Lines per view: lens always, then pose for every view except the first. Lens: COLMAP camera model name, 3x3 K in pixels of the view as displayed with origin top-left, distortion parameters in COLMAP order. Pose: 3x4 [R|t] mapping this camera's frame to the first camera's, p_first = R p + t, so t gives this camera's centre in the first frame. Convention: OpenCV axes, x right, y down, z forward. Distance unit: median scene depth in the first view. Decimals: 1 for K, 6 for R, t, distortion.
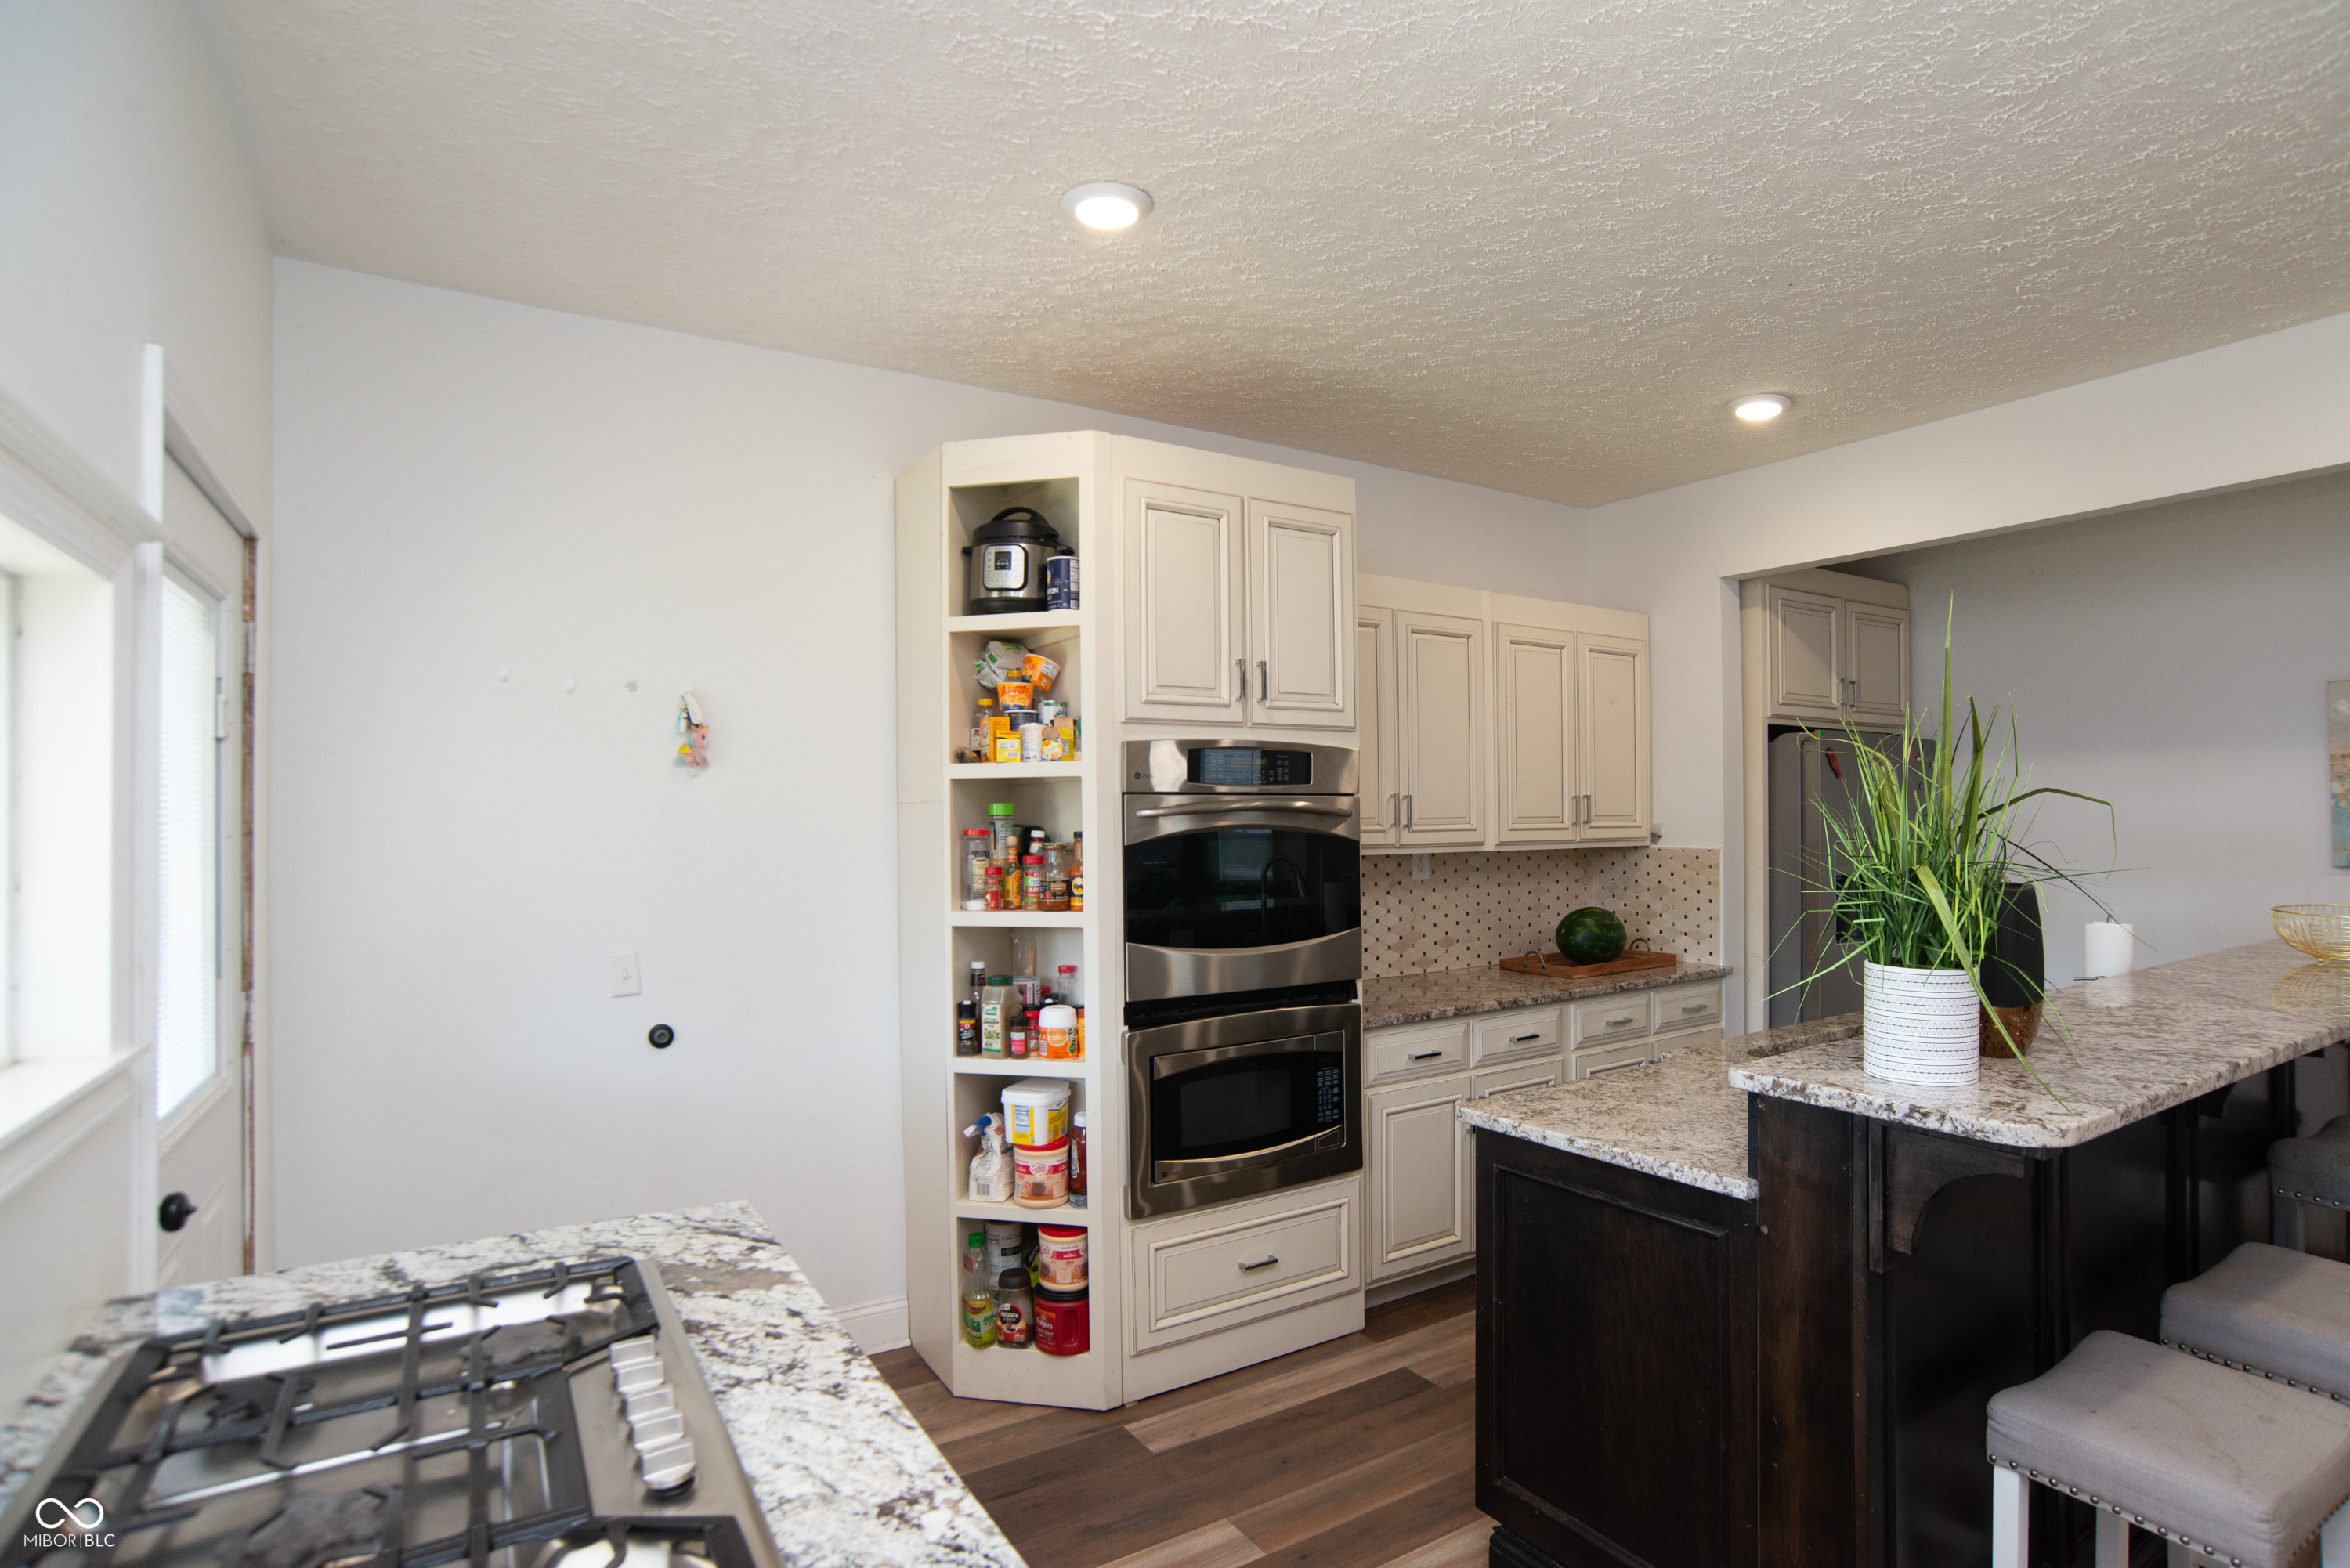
lens RADIAL K [[1192.6, 0, 1203.6], [0, 1192.6, 812.0], [0, 0, 1]] dist [-0.086796, 0.048358]
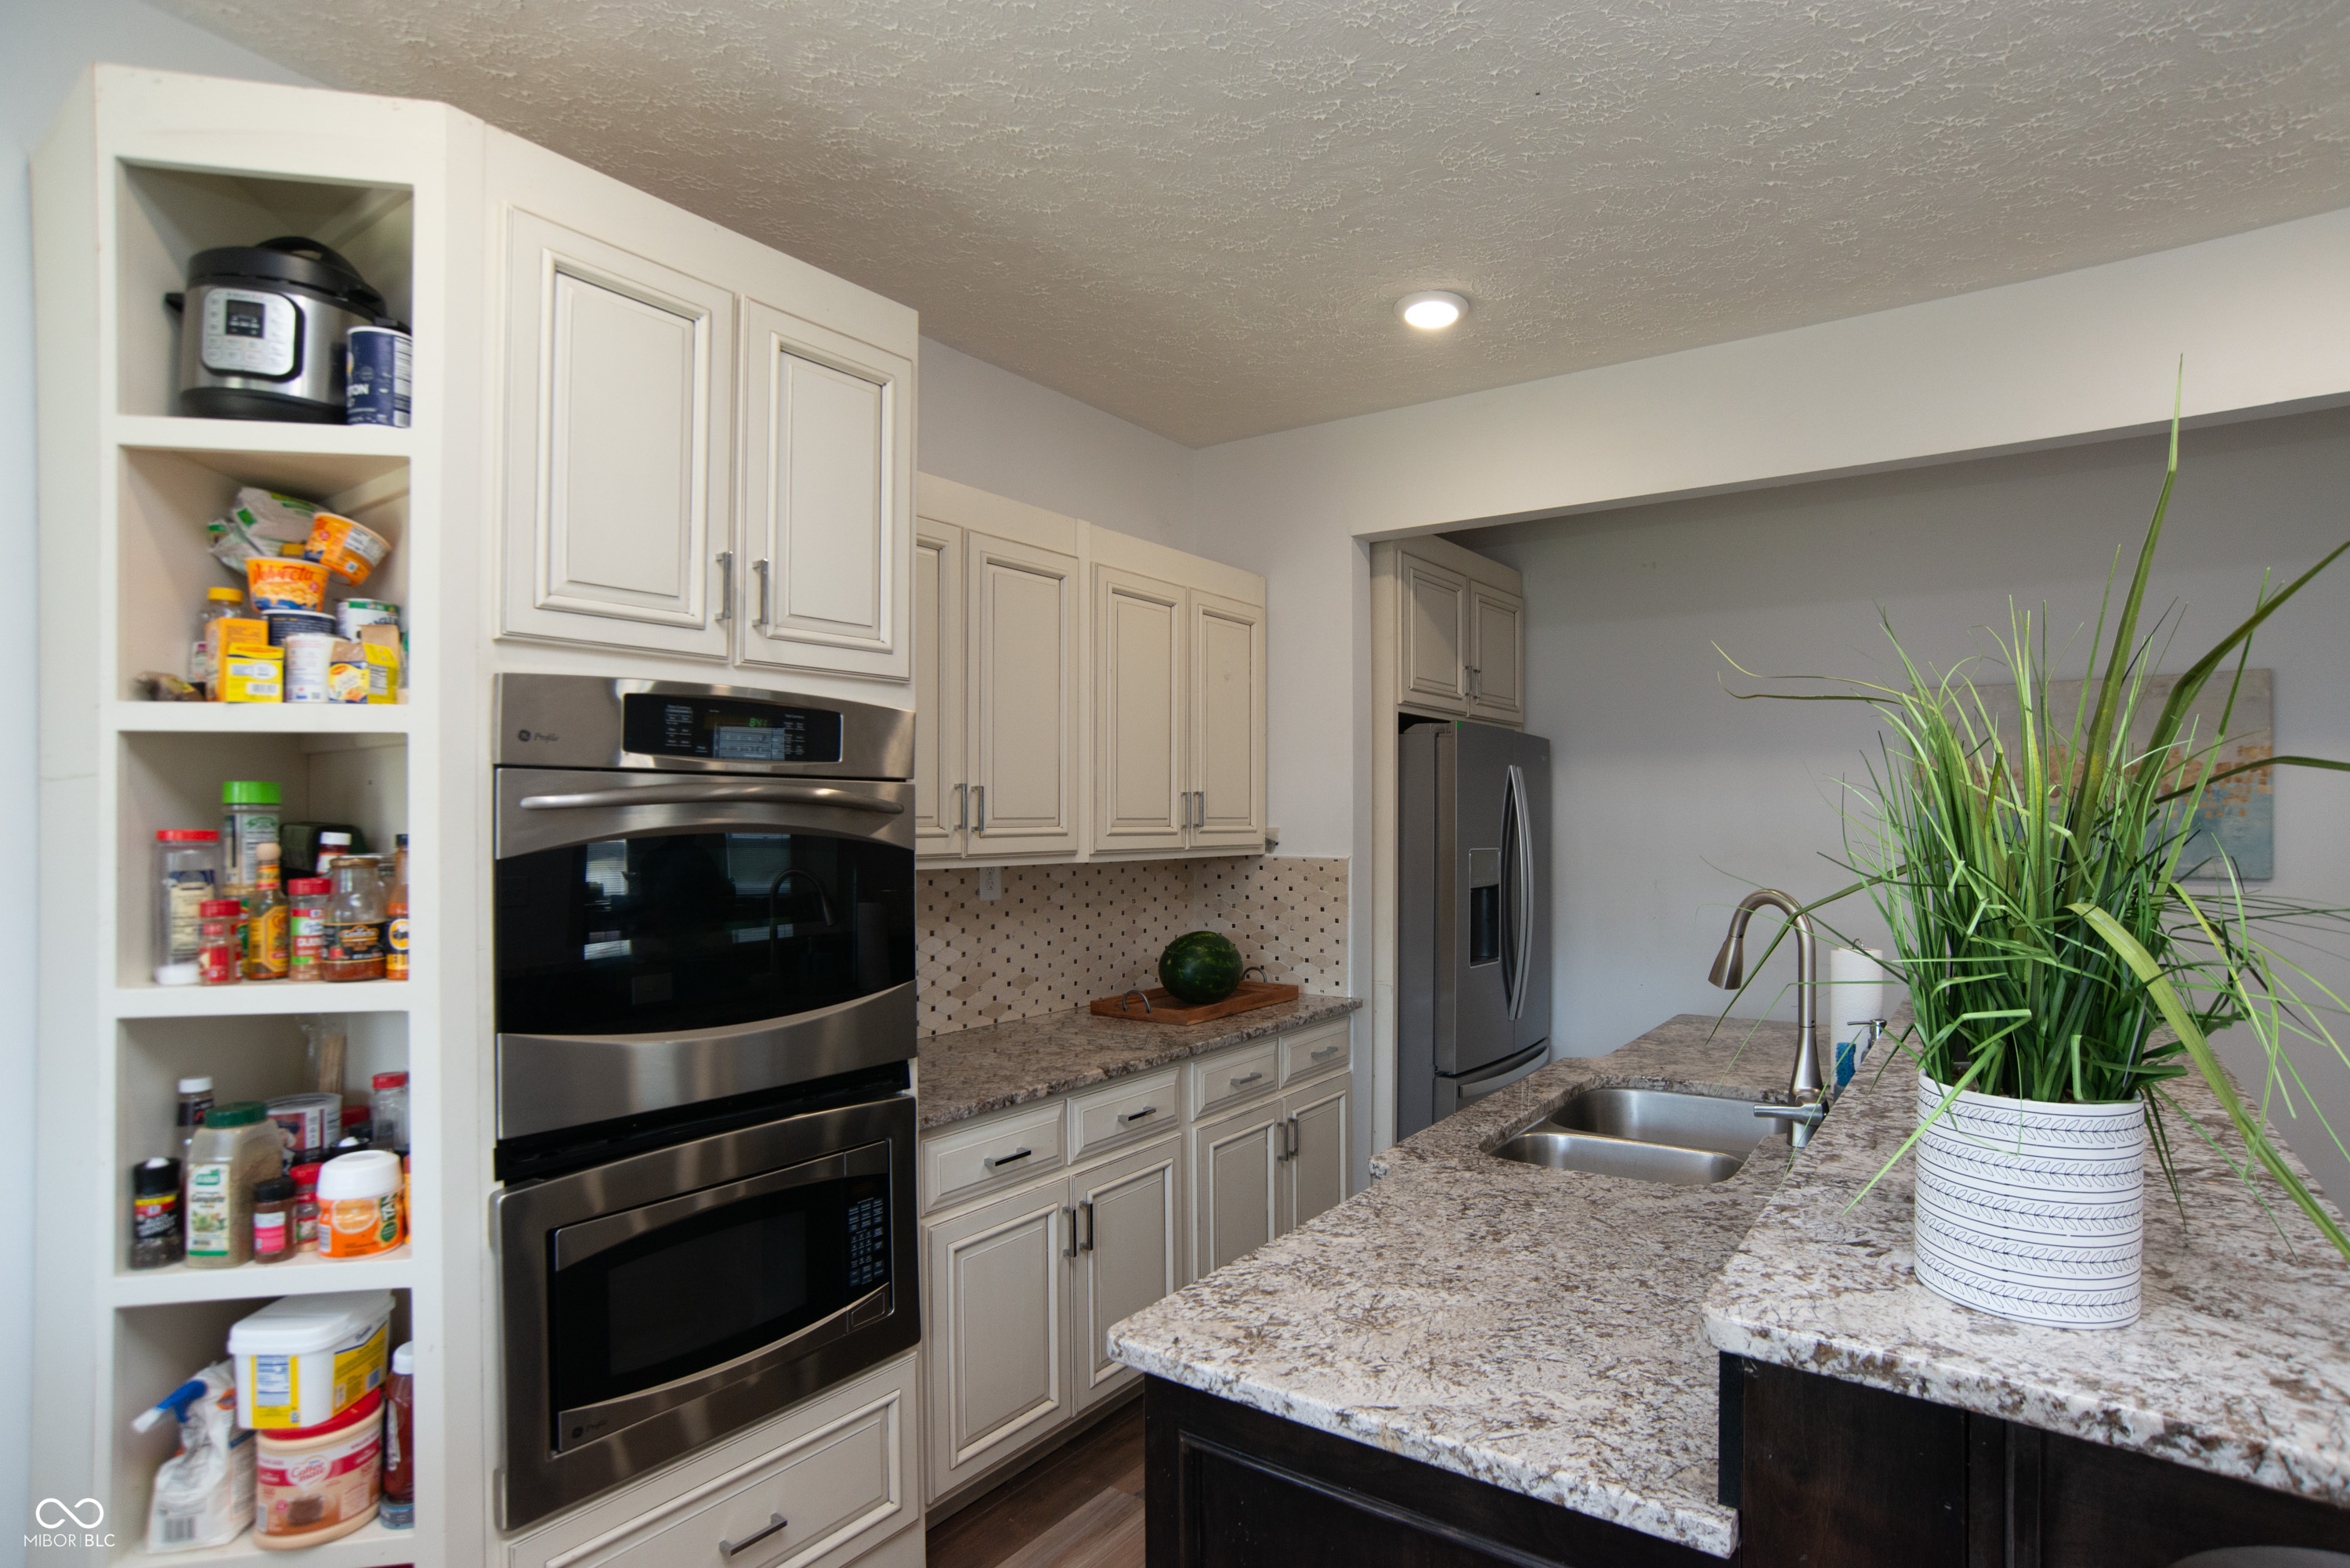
lens RADIAL K [[1192.6, 0, 1203.6], [0, 1192.6, 812.0], [0, 0, 1]] dist [-0.086796, 0.048358]
pose [[0.926808, 0.010022, 0.375401, 0.034234], [-0.008205, 0.999946, -0.006439, 0.006381], [-0.375445, 0.002888, 0.926840, 0.350702]]
